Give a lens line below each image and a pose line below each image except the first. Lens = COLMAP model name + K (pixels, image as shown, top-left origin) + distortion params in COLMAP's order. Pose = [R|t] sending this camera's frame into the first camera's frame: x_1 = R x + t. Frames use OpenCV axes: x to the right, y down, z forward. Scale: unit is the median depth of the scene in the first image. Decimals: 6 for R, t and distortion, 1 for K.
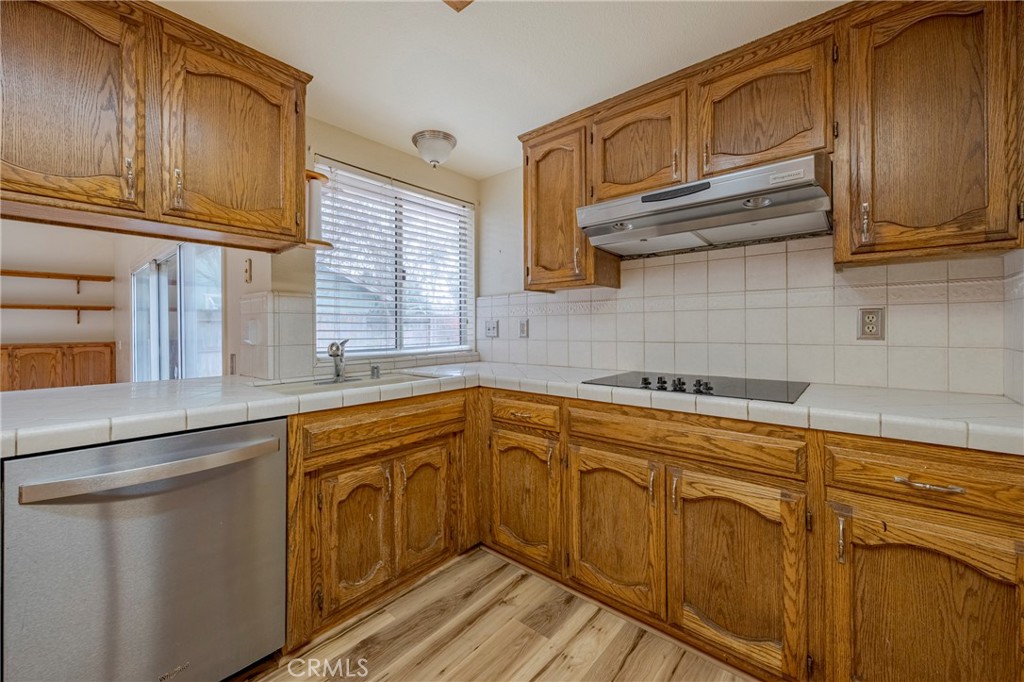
lens RADIAL K [[405.3, 0, 509.7], [0, 405.3, 329.3], [0, 0, 1]] dist [0.000683, 0.000380]
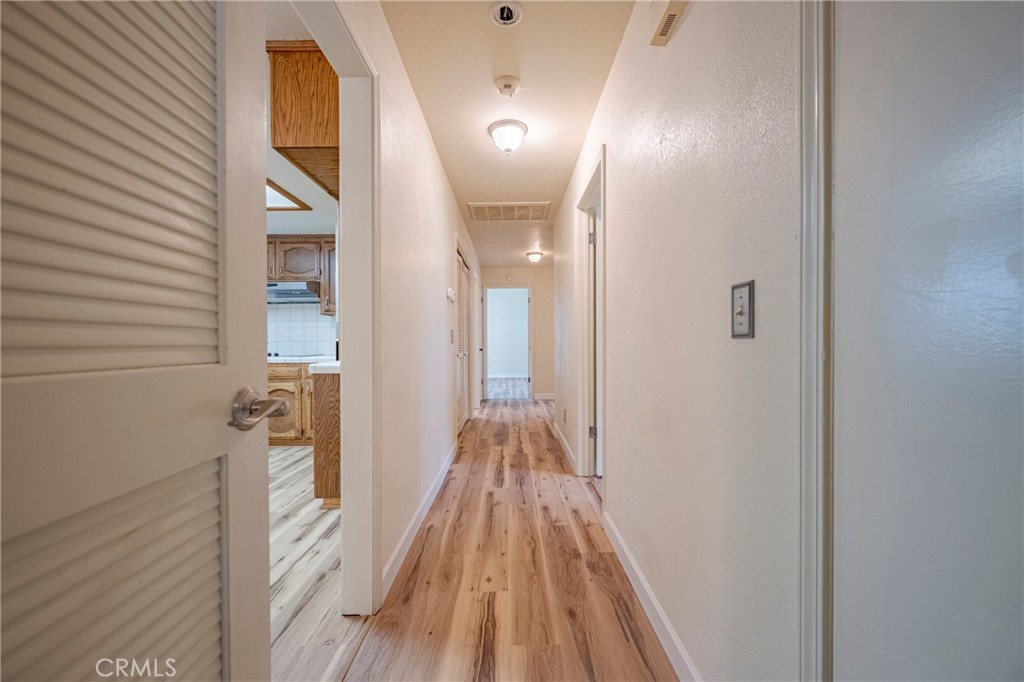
lens RADIAL K [[405.3, 0, 512.0], [0, 405.3, 347.0], [0, 0, 1]] dist [0.000683, 0.000380]
pose [[0.763952, -0.004325, 0.645259, -0.082535], [0.003207, 0.999991, 0.002907, 0.074530], [-0.645266, -0.000151, 0.763958, -1.989967]]
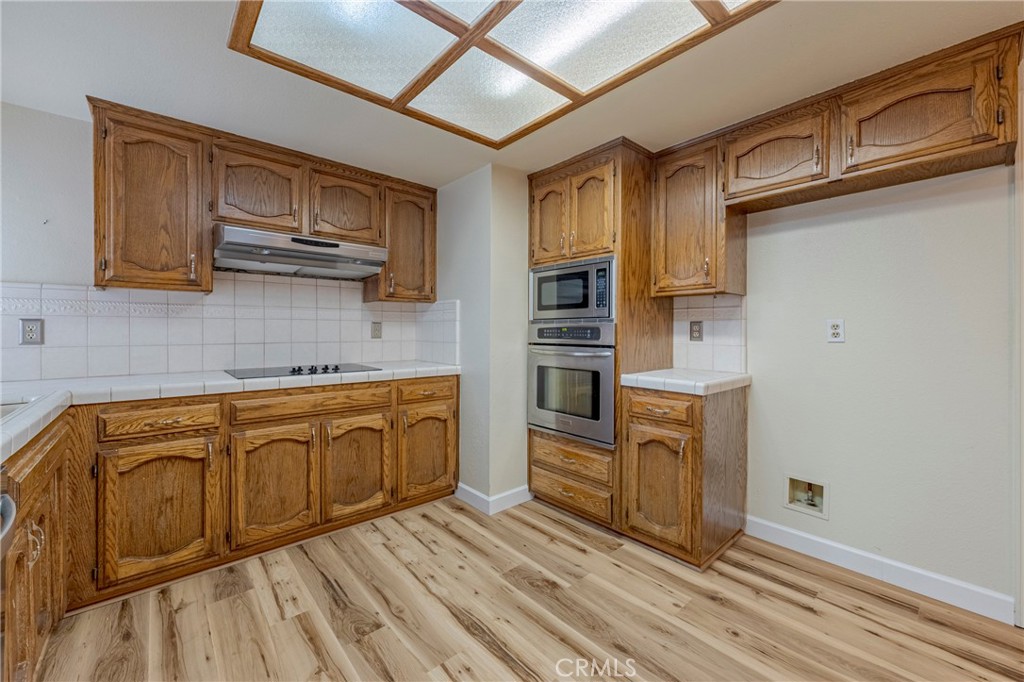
lens RADIAL K [[405.3, 0, 508.5], [0, 405.3, 333.6], [0, 0, 1]] dist [0.000683, 0.000380]
pose [[0.153077, -0.000686, 0.988214, -0.897655], [0.000245, 1.000000, 0.000656, 0.001311], [-0.988214, 0.000142, 0.153077, 0.055966]]
